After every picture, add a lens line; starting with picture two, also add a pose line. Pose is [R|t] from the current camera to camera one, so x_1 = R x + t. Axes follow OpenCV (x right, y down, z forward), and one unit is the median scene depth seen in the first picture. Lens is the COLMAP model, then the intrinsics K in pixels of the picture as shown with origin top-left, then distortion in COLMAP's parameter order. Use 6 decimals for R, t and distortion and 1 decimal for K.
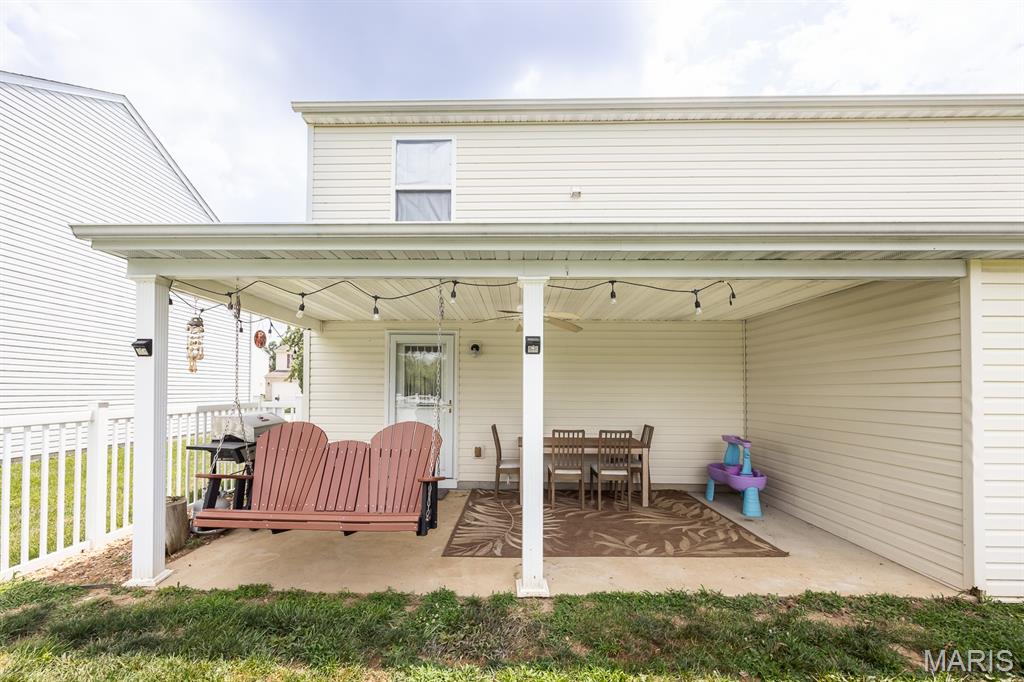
lens RADIAL K [[435.1, 0, 501.4], [0, 435.1, 374.3], [0, 0, 1]] dist [-0.001716, -0.000062]
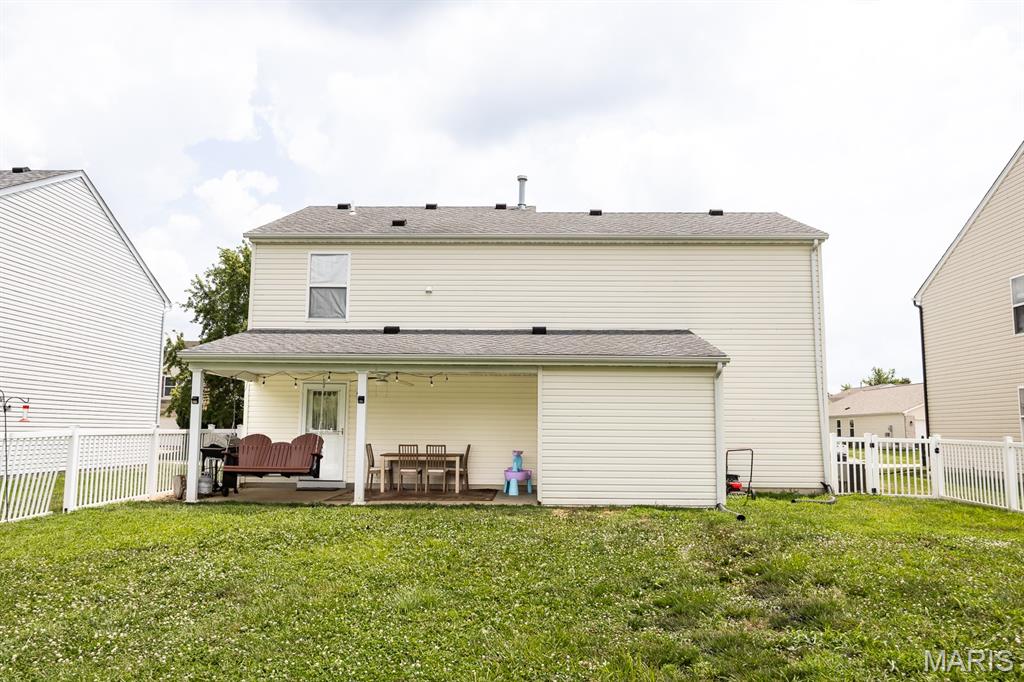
lens RADIAL K [[772.3, 0, 512.0], [0, 772.3, 341.0], [0, 0, 1]] dist [0.002900, 0.002668]
pose [[0.999979, 0.005232, 0.003789, 0.556339], [-0.004898, 0.996512, -0.083311, -0.026409], [-0.004212, 0.083291, 0.996516, -2.048934]]
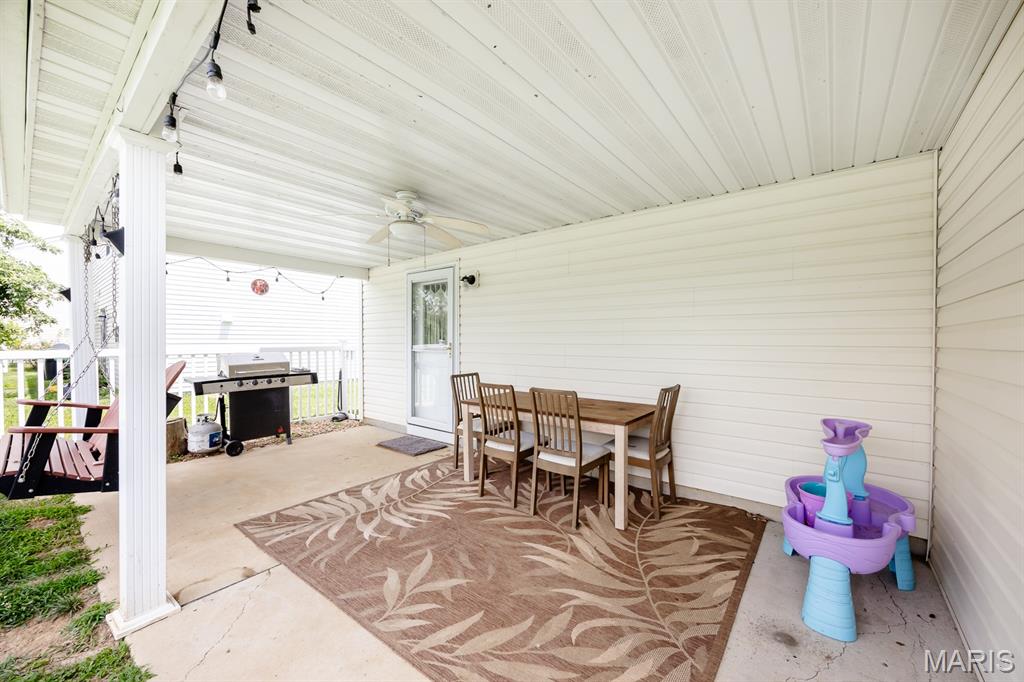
lens RADIAL K [[397.7, 0, 512.0], [0, 397.7, 341.0], [0, 0, 1]] dist [0.001479, -0.000050]
pose [[0.799613, -0.004462, -0.600499, 0.565077], [0.026858, 0.999238, 0.028338, 0.045418], [0.599914, -0.038787, 0.799123, 0.549461]]
